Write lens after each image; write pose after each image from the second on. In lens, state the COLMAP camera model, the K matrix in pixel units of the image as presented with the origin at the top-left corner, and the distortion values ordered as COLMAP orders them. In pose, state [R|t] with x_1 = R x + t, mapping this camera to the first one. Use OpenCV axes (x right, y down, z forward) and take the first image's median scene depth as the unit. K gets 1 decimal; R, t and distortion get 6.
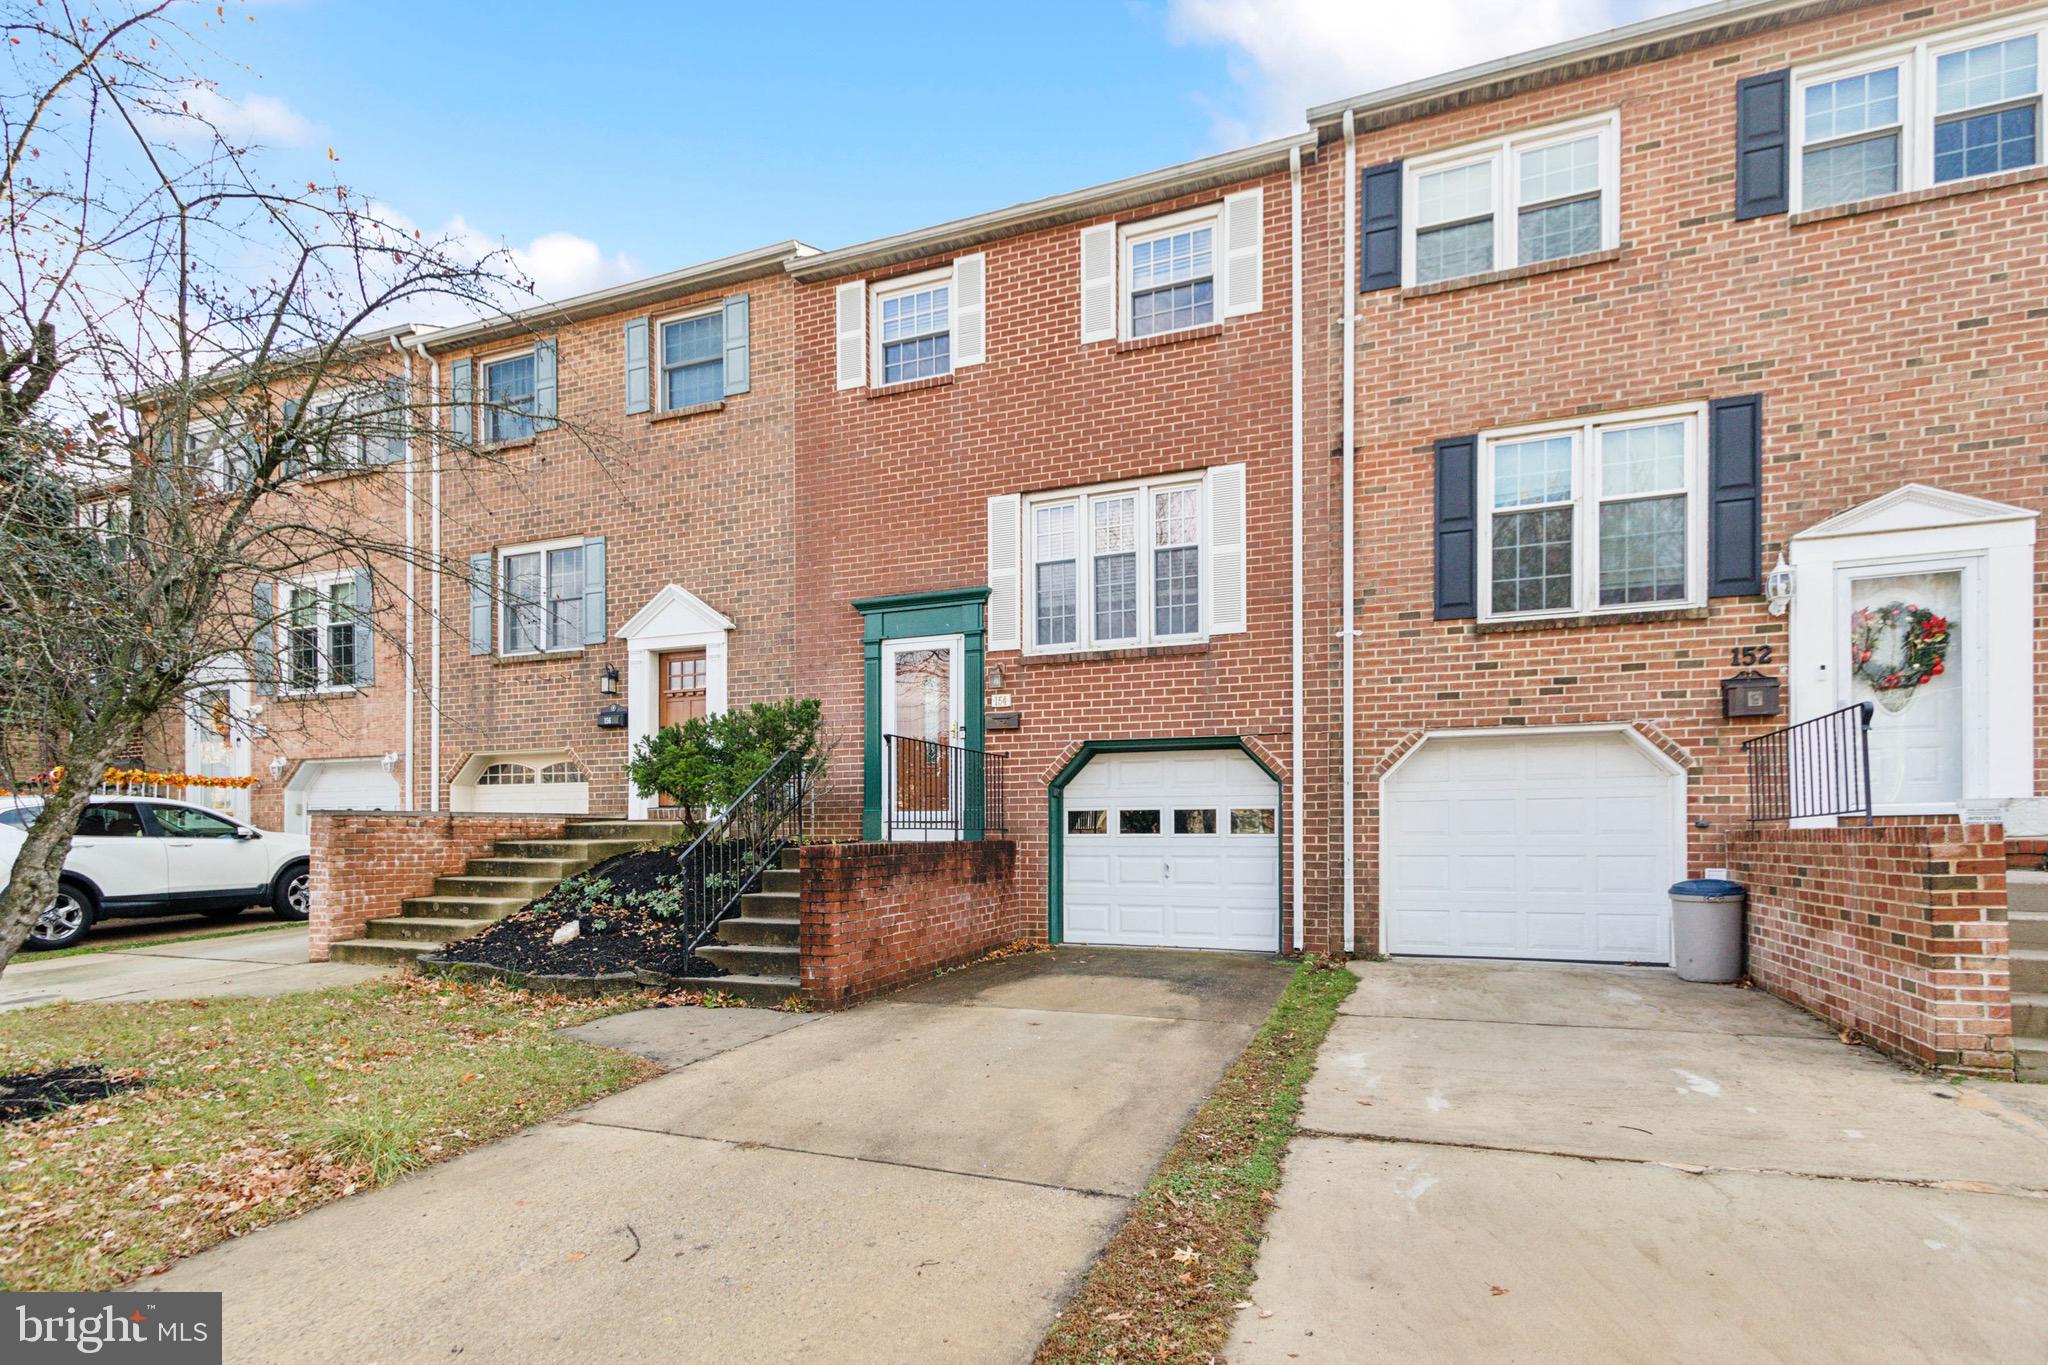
lens RADIAL K [[991.9, 0, 1057.3], [0, 991.9, 666.2], [0, 0, 1]] dist [0.015885, -0.006709]
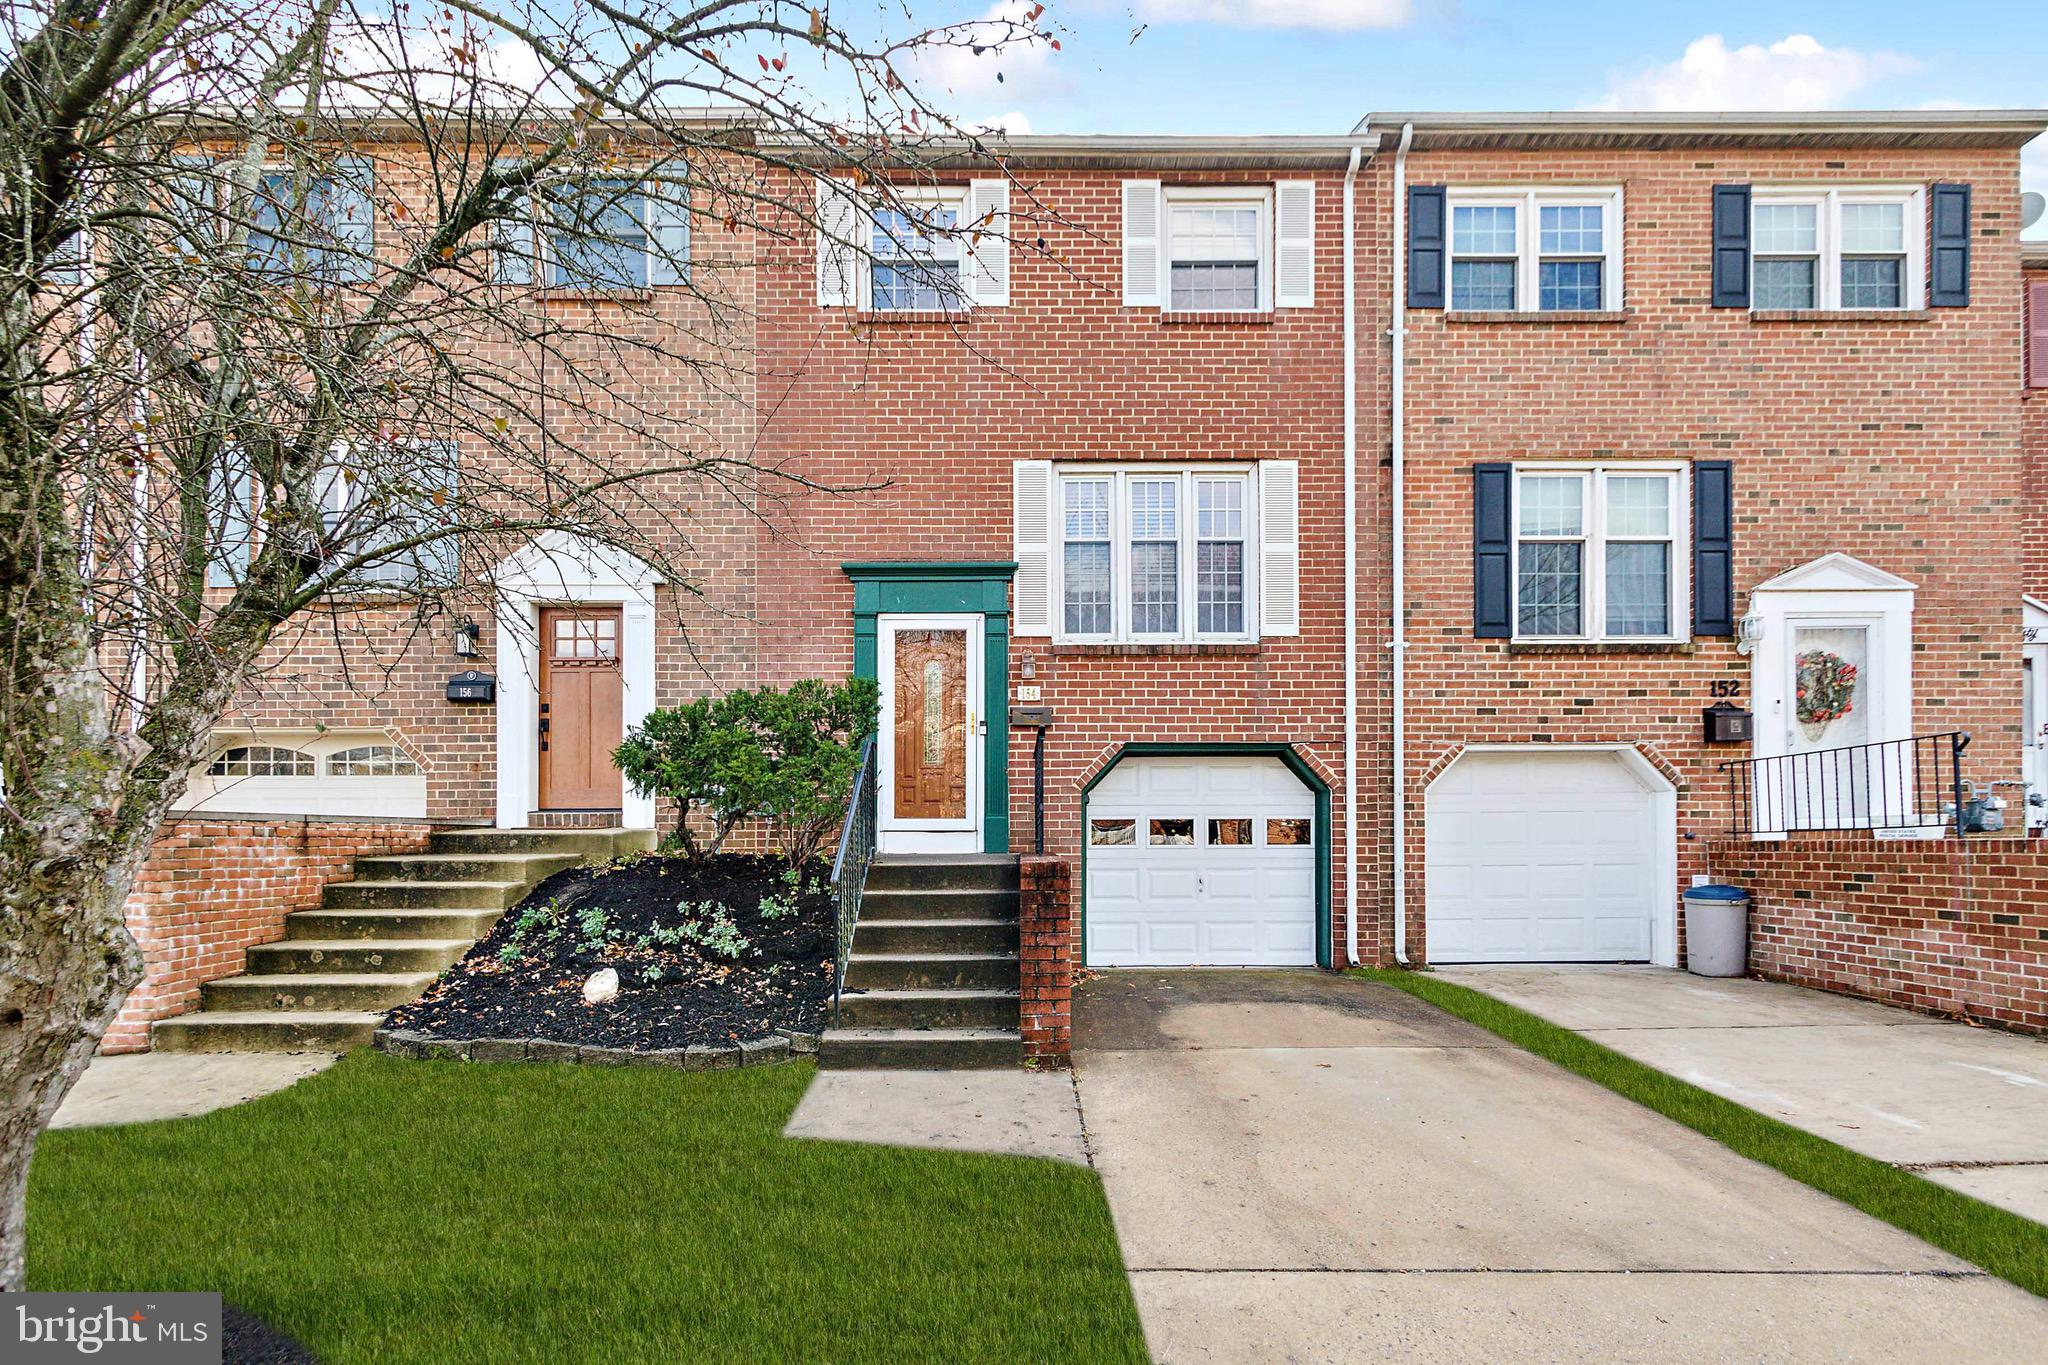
lens RADIAL K [[991.9, 0, 1025.6], [0, 991.9, 684.5], [0, 0, 1]] dist [0.015885, -0.006709]
pose [[0.929674, 0.056778, 0.363981, -0.423358], [-0.060010, 0.998195, -0.002435, 0.032513], [-0.363463, -0.019578, 0.931403, 0.206798]]
